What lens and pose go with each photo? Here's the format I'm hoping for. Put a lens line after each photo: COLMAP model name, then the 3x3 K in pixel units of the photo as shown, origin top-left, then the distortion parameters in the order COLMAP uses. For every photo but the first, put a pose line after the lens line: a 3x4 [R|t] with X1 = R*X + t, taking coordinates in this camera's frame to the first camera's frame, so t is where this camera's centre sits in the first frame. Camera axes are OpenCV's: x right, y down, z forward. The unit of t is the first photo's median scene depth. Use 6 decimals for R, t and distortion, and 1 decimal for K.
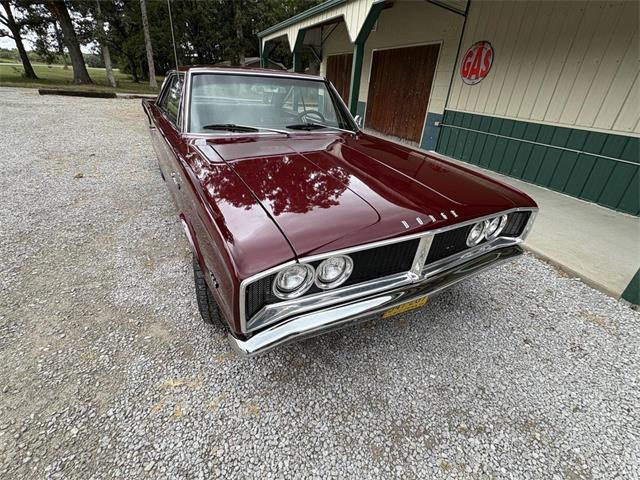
lens RADIAL K [[302.8, 0, 316.9], [0, 302.8, 238.4], [0, 0, 1]] dist [-0.000481, 0.000295]
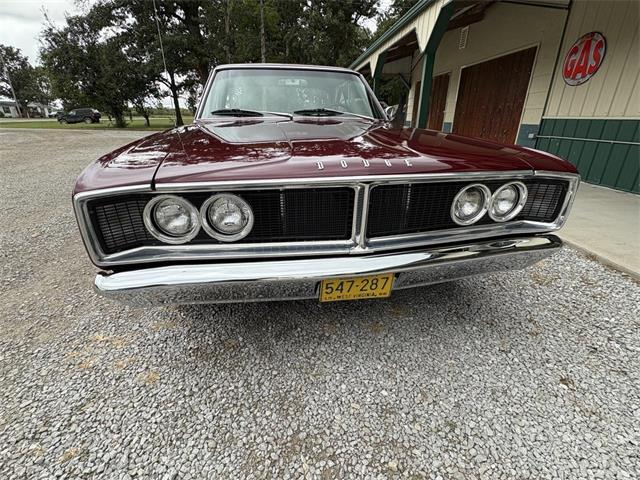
lens RADIAL K [[303.6, 0, 317.6], [0, 303.6, 239.2], [0, 0, 1]] dist [-0.001150, 0.000222]
pose [[0.950592, 0.060739, -0.304442, 0.345345], [-0.093056, 0.991329, -0.092781, 0.139294], [0.296166, 0.116527, 0.948002, 0.177062]]
